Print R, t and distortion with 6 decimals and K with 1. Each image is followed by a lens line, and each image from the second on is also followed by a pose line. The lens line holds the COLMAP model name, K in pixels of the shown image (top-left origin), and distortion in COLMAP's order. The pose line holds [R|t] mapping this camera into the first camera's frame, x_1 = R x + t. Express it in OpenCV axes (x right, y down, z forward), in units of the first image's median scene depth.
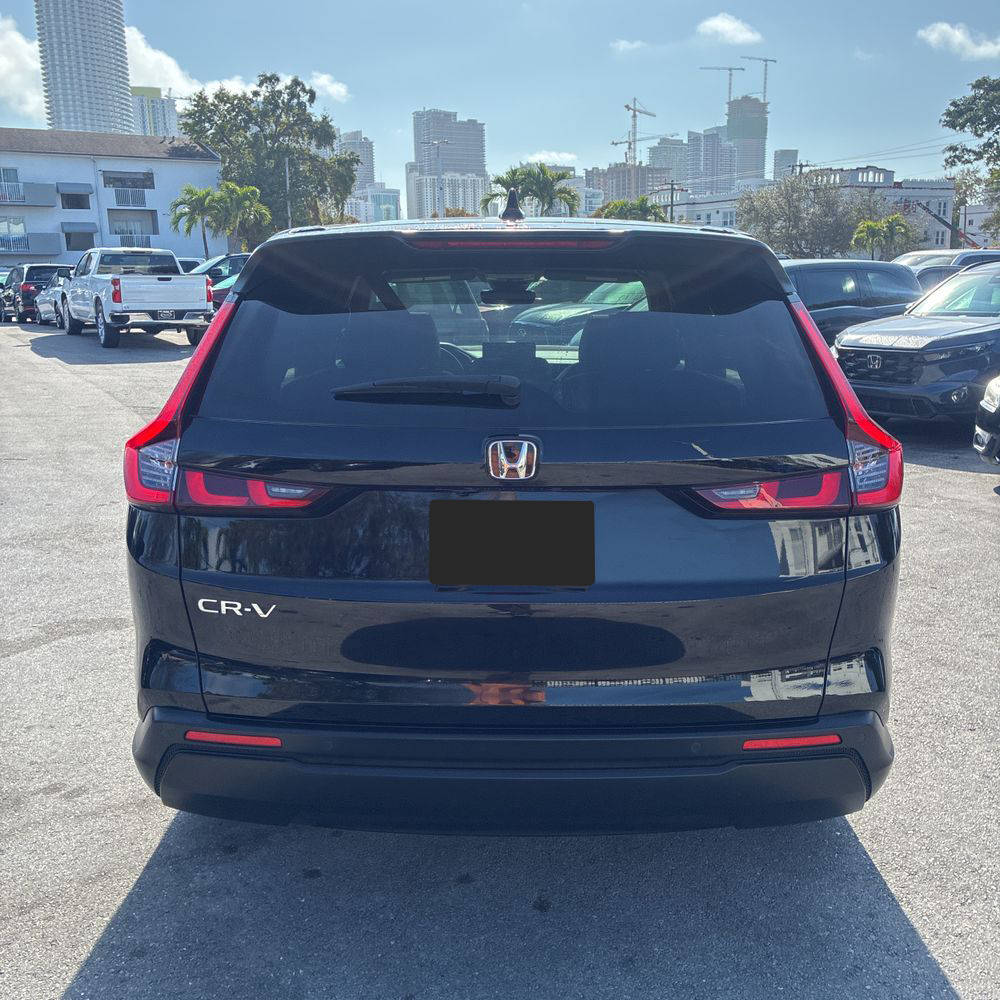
lens RADIAL K [[1061.9, 0, 500.4], [0, 1061.9, 488.7], [0, 0, 1]] dist [0.055734, -0.015214]
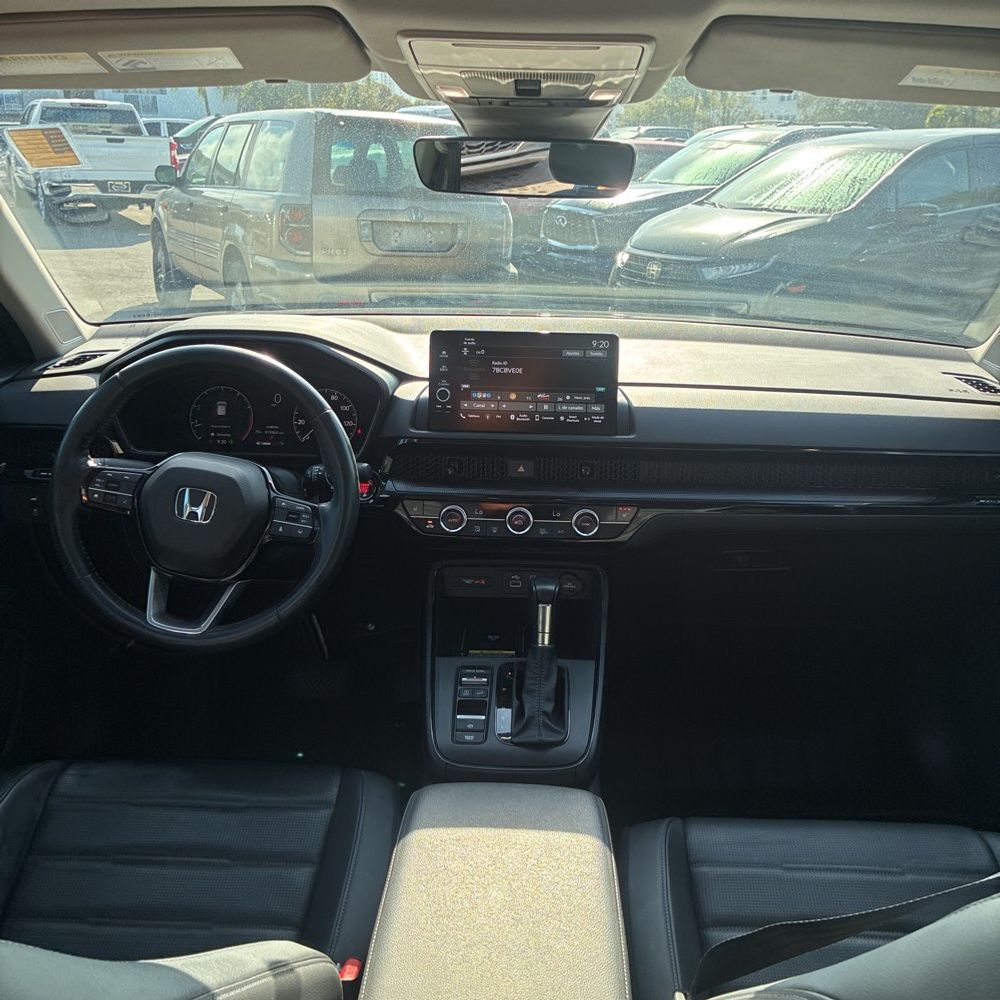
lens RADIAL K [[1061.9, 0, 500.4], [0, 1061.9, 488.7], [0, 0, 1]] dist [0.055734, -0.015214]
pose [[0.999159, 0.030864, -0.027006, 0.006450], [-0.027767, 0.993721, 0.108388, -0.076476], [0.030182, -0.107547, 0.993742, 0.429231]]
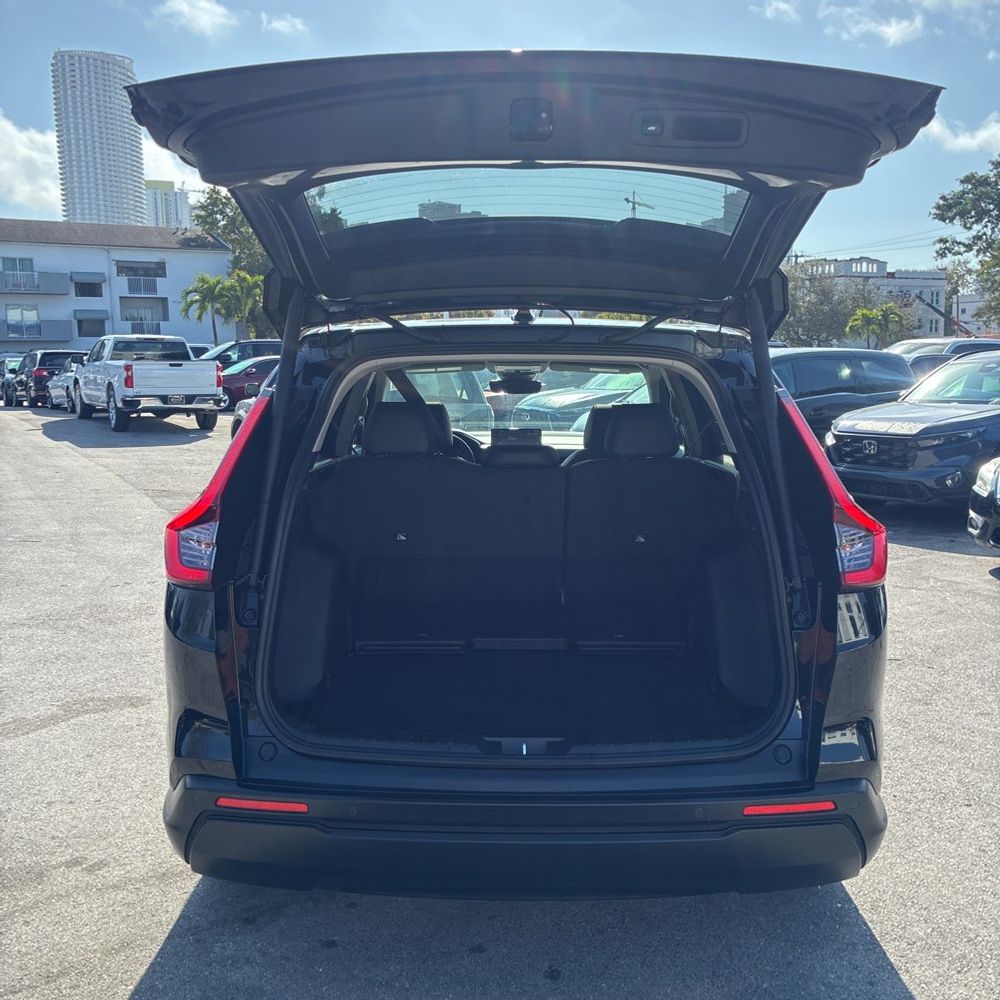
lens RADIAL K [[1061.9, 0, 500.4], [0, 1061.9, 488.7], [0, 0, 1]] dist [0.055734, -0.015214]
pose [[0.999997, 0.000970, -0.002182, -0.002883], [-0.001135, 0.997030, -0.077004, 0.000726], [0.002101, 0.077006, 0.997028, -0.020156]]
